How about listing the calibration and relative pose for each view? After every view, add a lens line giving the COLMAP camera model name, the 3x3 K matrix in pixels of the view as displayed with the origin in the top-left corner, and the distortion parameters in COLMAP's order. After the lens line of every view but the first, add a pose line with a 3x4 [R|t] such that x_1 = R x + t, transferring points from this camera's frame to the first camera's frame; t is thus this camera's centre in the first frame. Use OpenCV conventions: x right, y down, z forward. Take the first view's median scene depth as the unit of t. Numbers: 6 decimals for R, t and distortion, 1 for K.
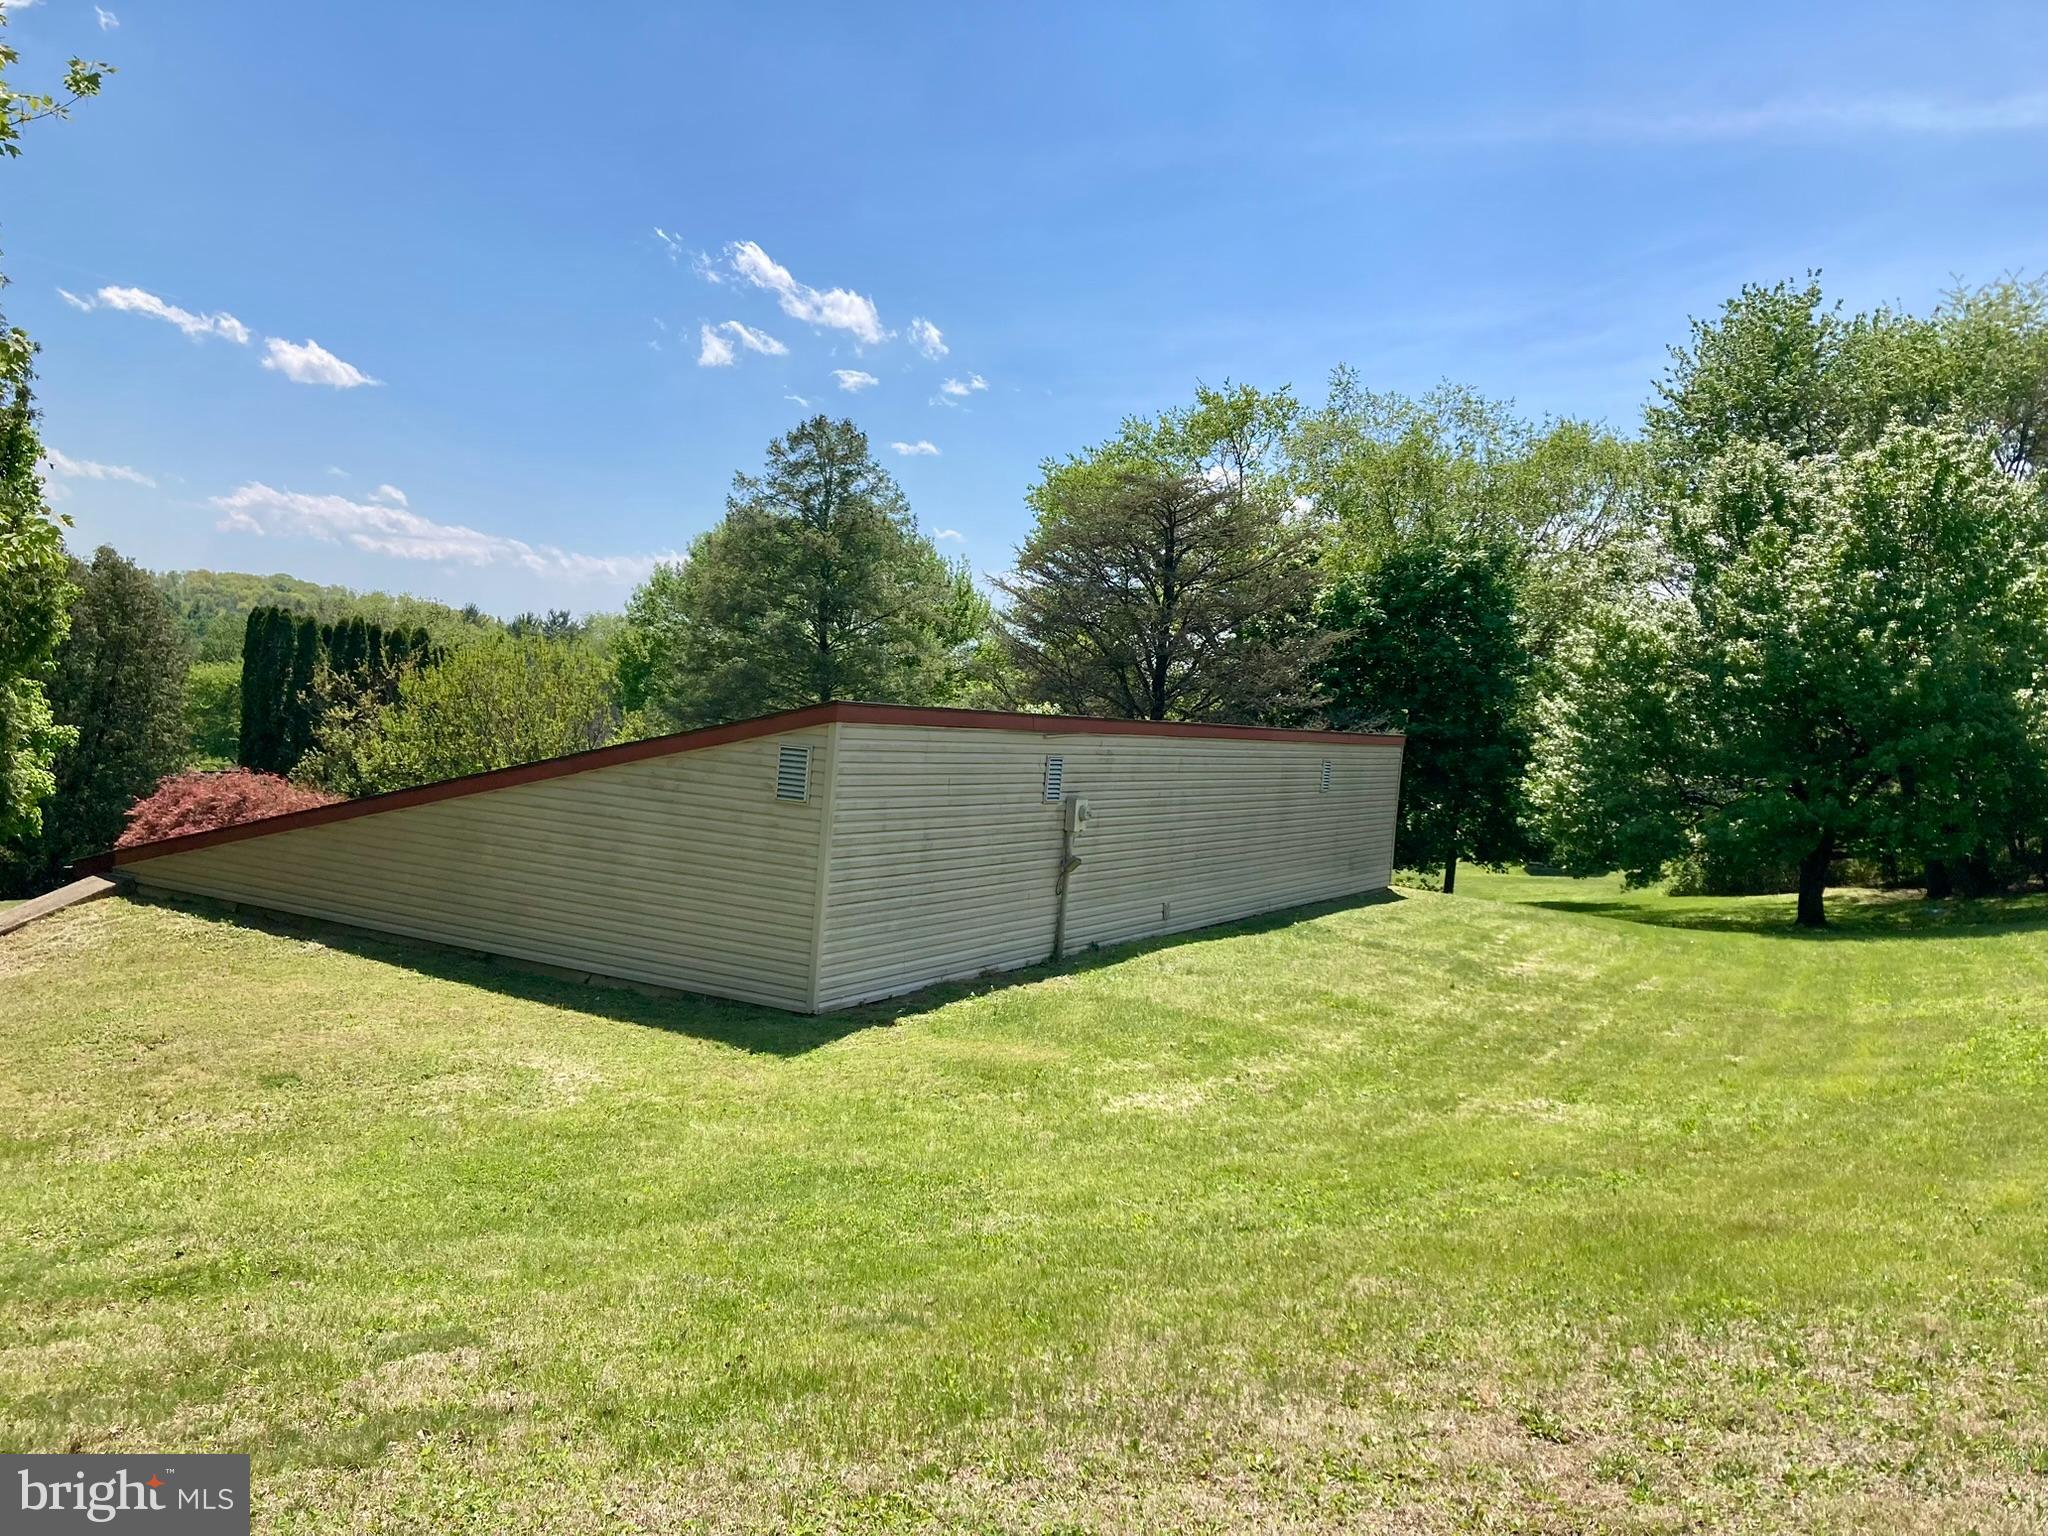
lens RADIAL K [[1677.5, 0, 1021.3], [0, 1677.5, 749.1], [0, 0, 1]] dist [-0.027590, 0.061385]
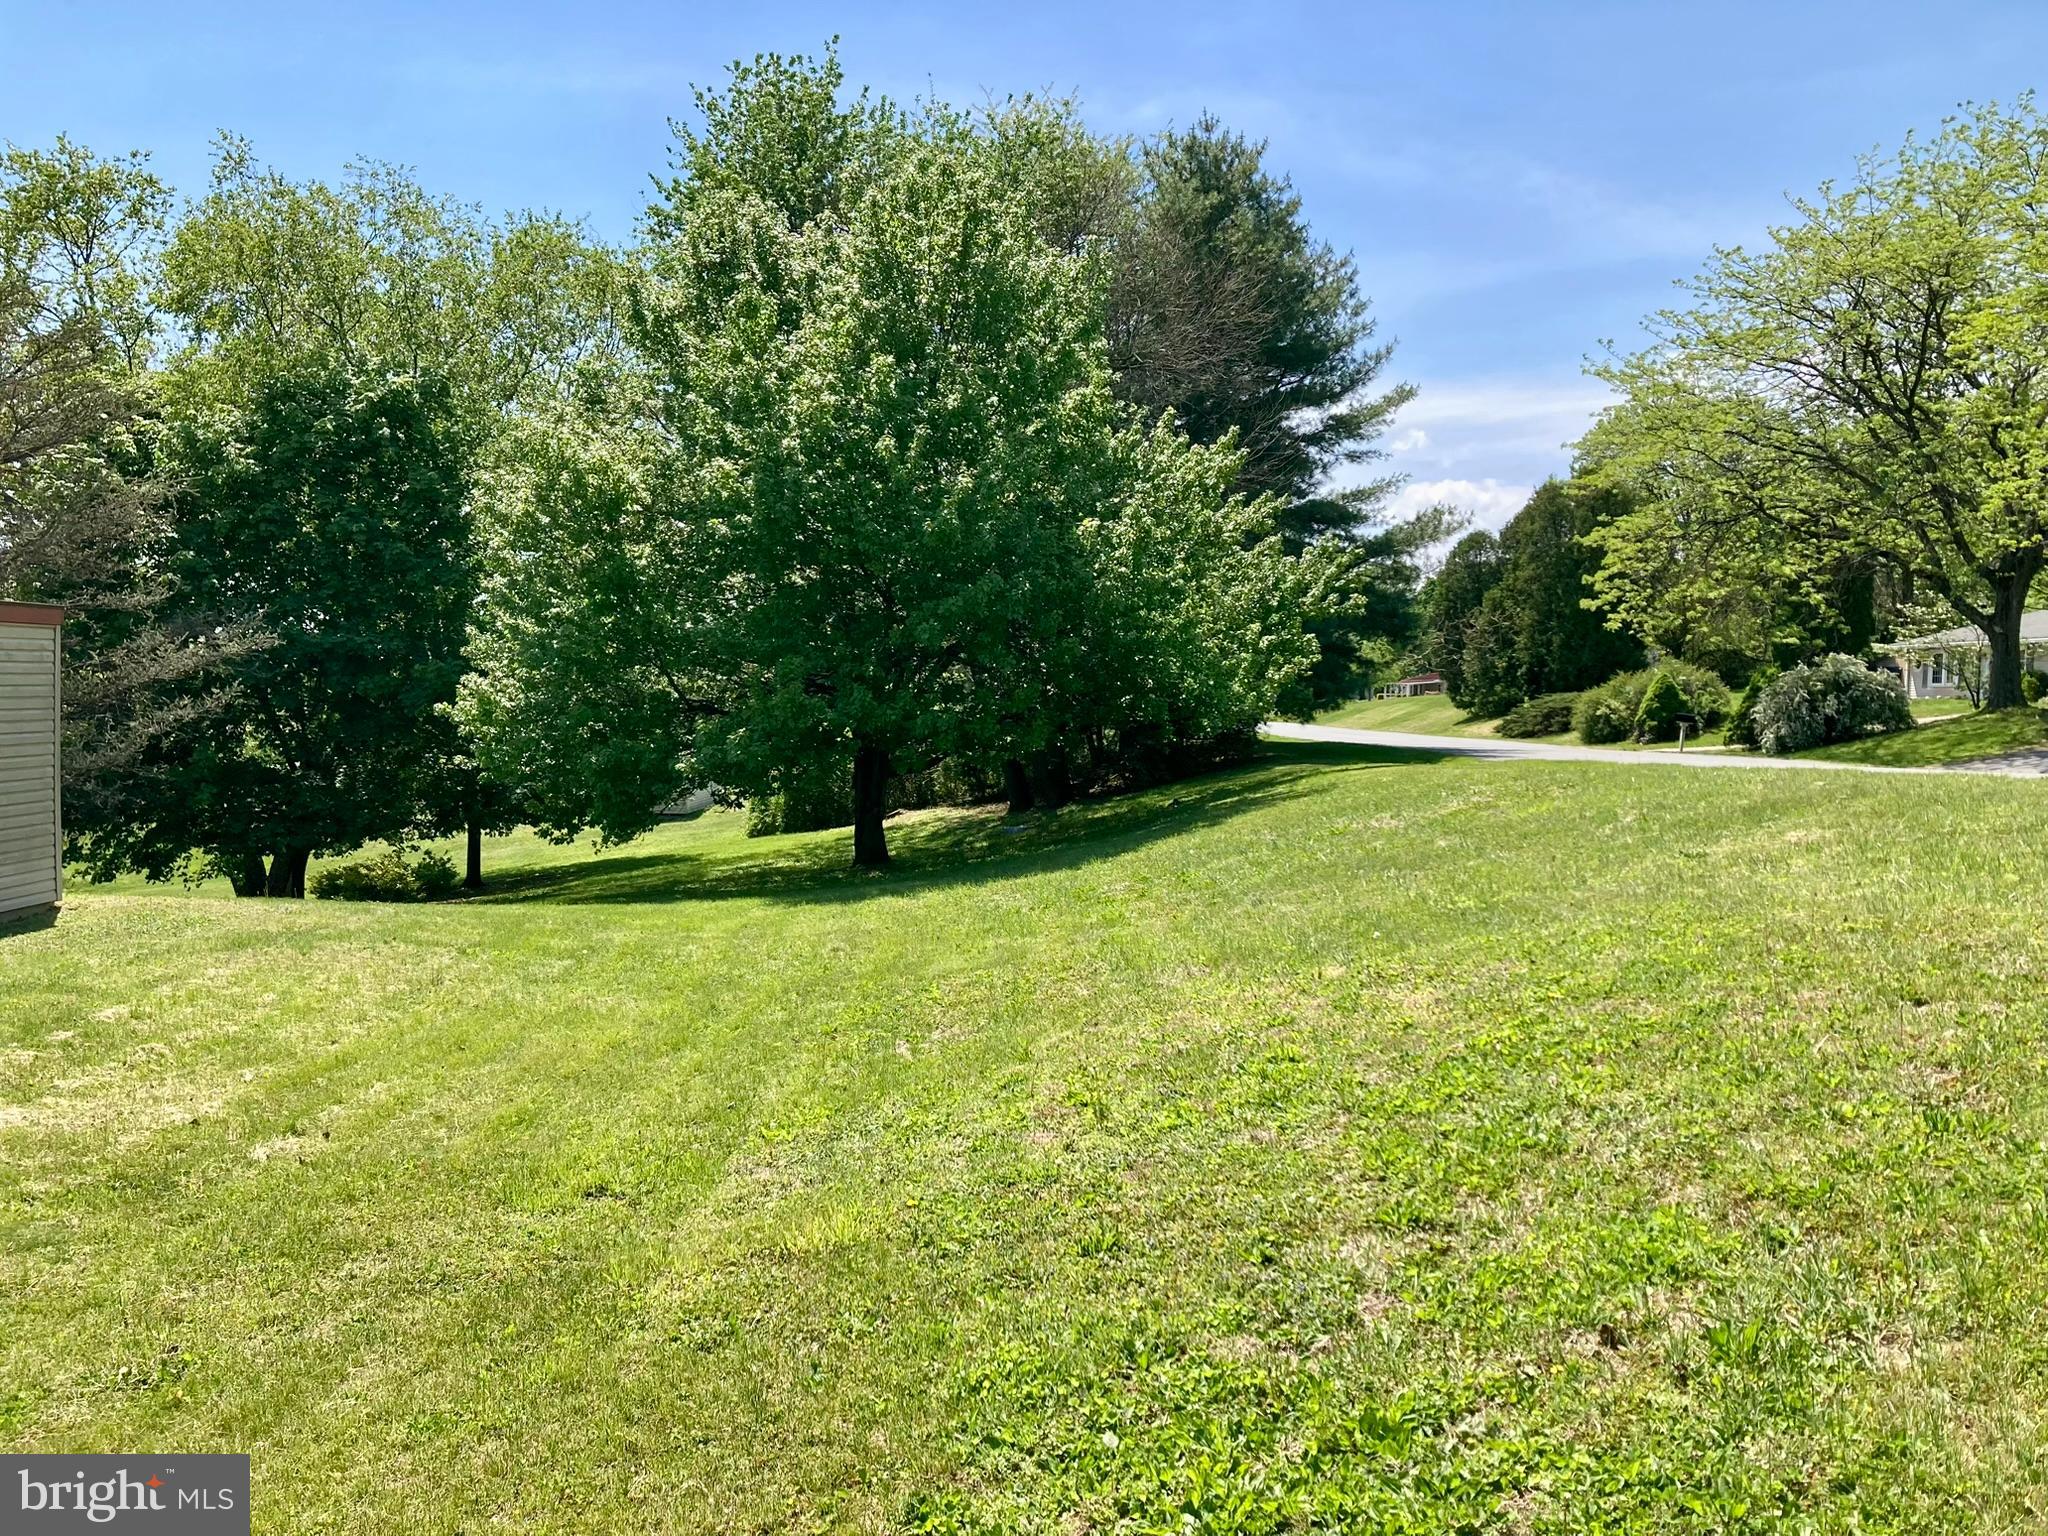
lens RADIAL K [[1677.5, 0, 1021.3], [0, 1677.5, 749.1], [0, 0, 1]] dist [-0.027590, 0.061385]
pose [[0.878928, -0.076653, 0.470754, 0.199534], [0.063492, 0.997021, 0.043801, 0.026358], [-0.472709, -0.008609, 0.881177, 0.331608]]
